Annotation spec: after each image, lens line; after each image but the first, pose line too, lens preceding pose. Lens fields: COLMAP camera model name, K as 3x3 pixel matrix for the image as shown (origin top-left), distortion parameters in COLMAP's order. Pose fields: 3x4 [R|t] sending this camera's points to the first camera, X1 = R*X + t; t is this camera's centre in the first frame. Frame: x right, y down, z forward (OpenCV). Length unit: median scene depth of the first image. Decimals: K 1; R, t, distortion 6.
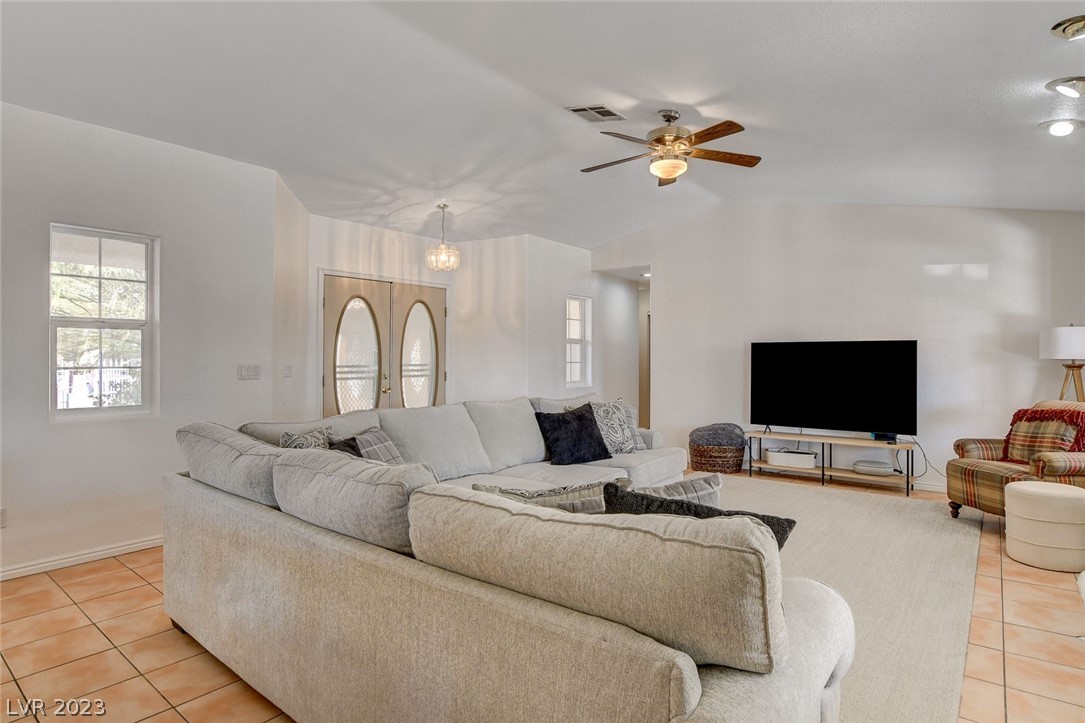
lens RADIAL K [[578.3, 0, 538.9], [0, 578.3, 358.8], [0, 0, 1]] dist [-0.024513, -0.000605]
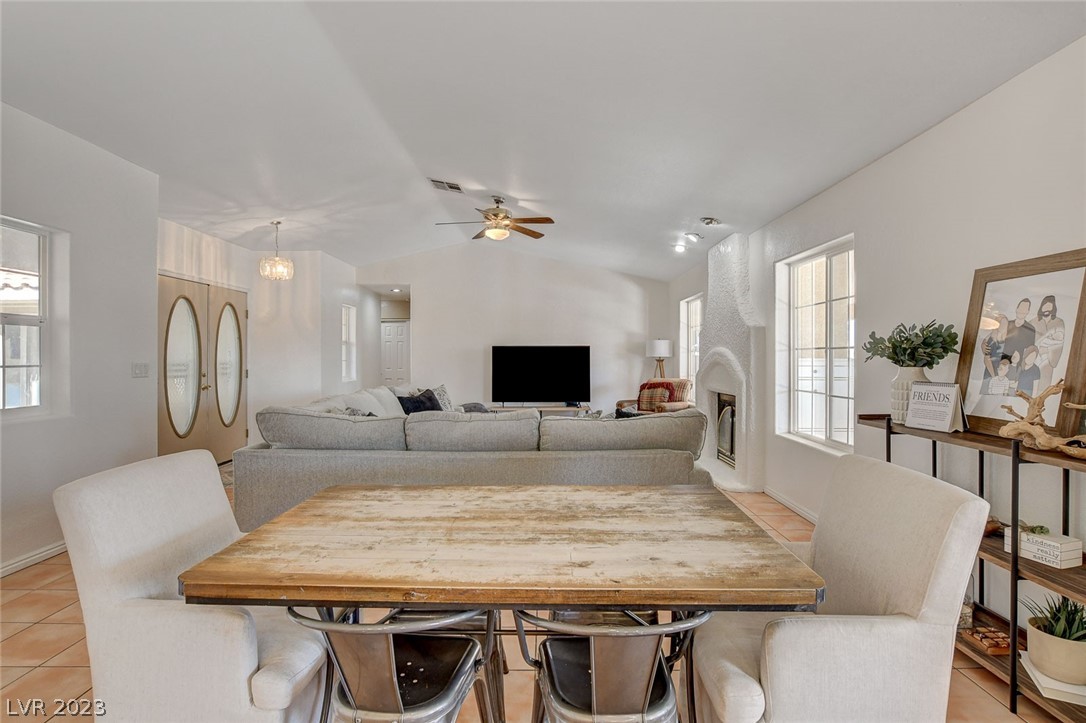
lens RADIAL K [[527.1, 0, 543.0], [0, 527.1, 361.5], [0, 0, 1]] dist [-0.019208, 0.000497]
pose [[0.783591, -0.006141, 0.621247, -0.419542], [0.002486, 0.999974, 0.006749, 0.002870], [-0.621272, -0.003744, 0.783586, -0.140974]]
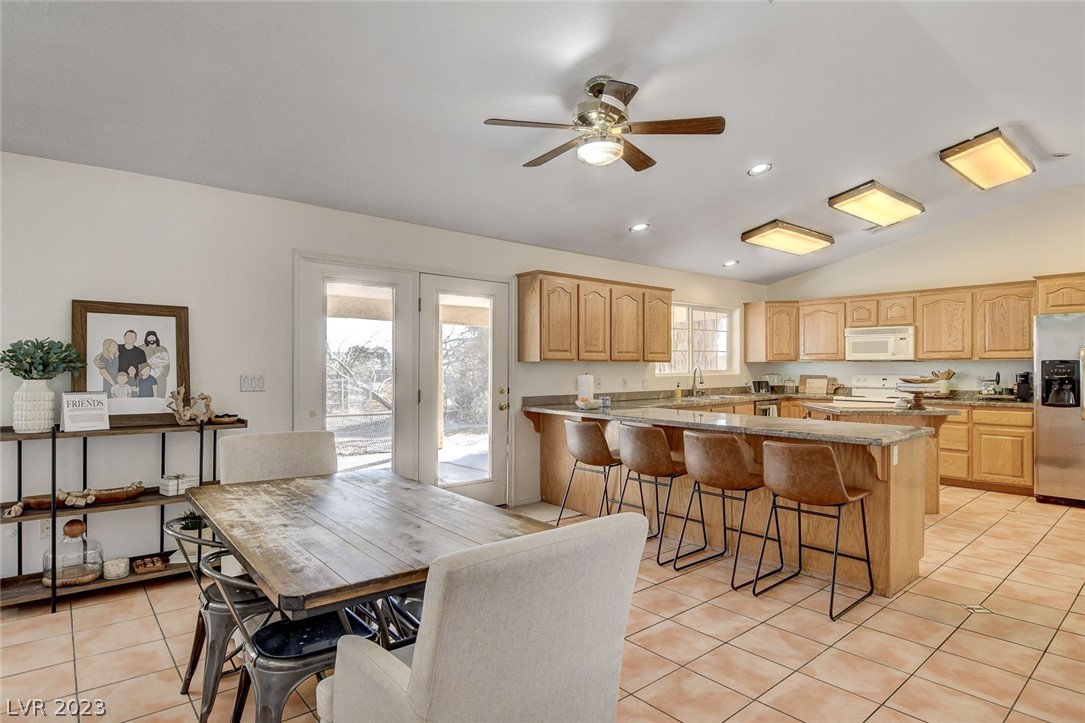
lens RADIAL K [[582.1, 0, 540.6], [0, 582.1, 363.3], [0, 0, 1]] dist [-0.022865, 0.001260]
pose [[-0.982634, -0.001795, 0.185547, -0.451770], [-0.002880, 0.999980, -0.005574, -0.002568], [-0.185533, -0.006011, -0.982620, 0.491064]]
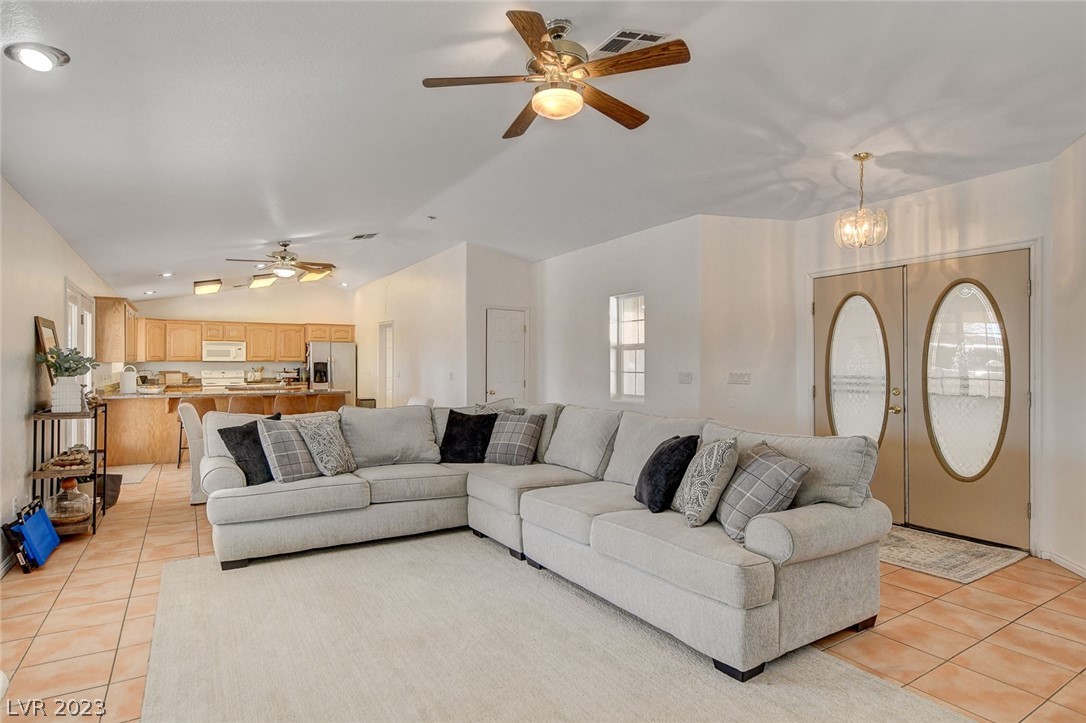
lens RADIAL K [[571.7, 0, 538.5], [0, 571.7, 365.2], [0, 0, 1]] dist [-0.000725, -0.000138]
pose [[-0.335243, -0.000778, -0.942131, 0.674313], [-0.000805, 1.000000, -0.000539, -0.003819], [0.942131, 0.000578, -0.335243, 0.907969]]
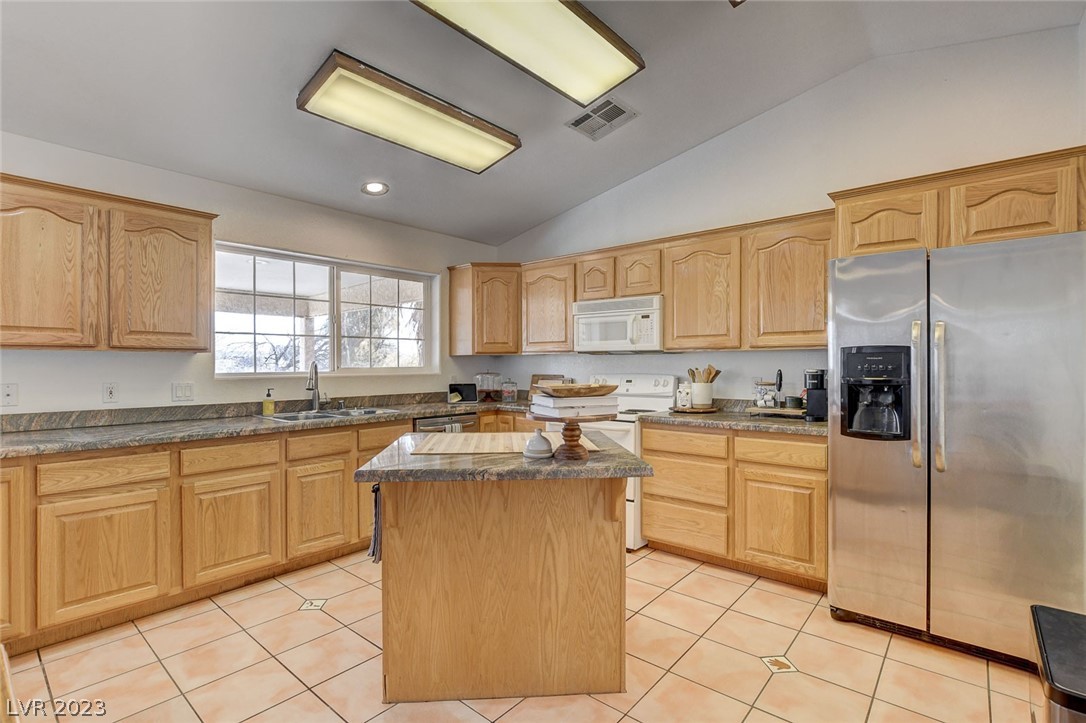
lens RADIAL K [[508.0, 0, 541.4], [0, 508.0, 363.5], [0, 0, 1]] dist [-0.019124, 0.000384]
pose [[-0.999614, -0.003291, 0.027580, -0.874273], [-0.003381, 0.999989, -0.003207, 0.001282], [-0.027569, -0.003299, -0.999614, -0.201644]]
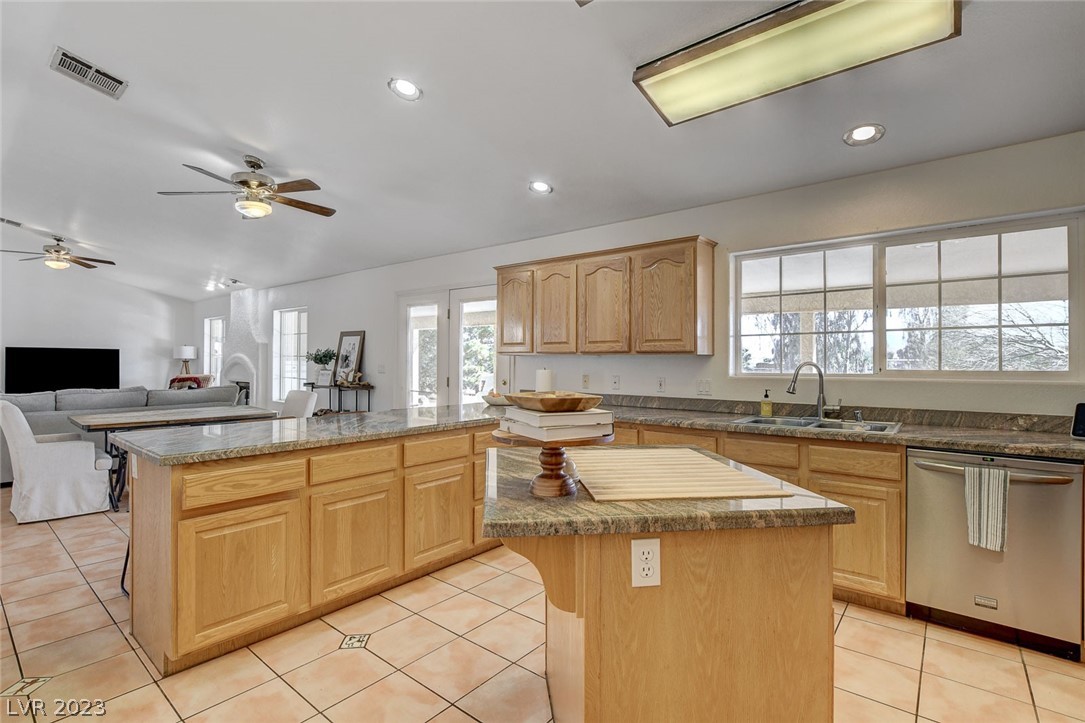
lens RADIAL K [[508.5, 0, 542.4], [0, 508.5, 357.9], [0, 0, 1]] dist [-0.014490, 0.000996]
pose [[0.009035, 0.005061, 0.999946, -1.150705], [-0.006920, 0.999964, -0.004998, -0.002278], [-0.999935, -0.006874, 0.009070, -0.554170]]
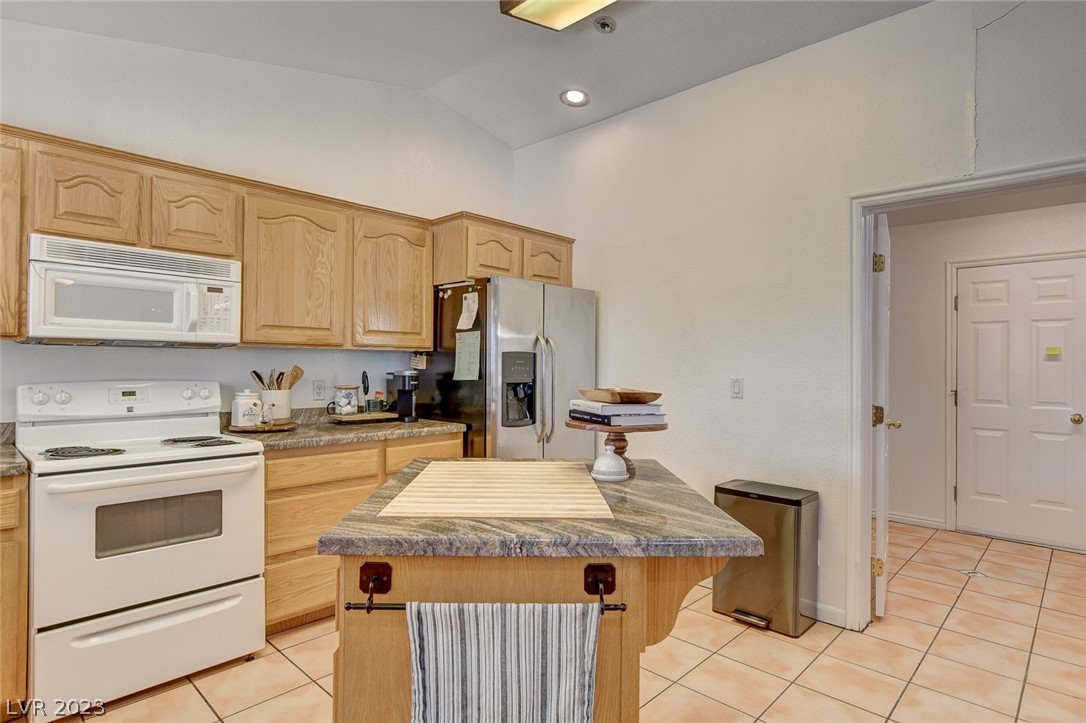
lens RADIAL K [[571.9, 0, 536.6], [0, 571.9, 363.9], [0, 0, 1]] dist [-0.002006, 0.000180]
pose [[-0.092014, -0.006801, -0.995735, -0.529097], [-0.005622, 0.999964, -0.006310, 0.000483], [0.995742, 0.005017, -0.092049, -0.572839]]
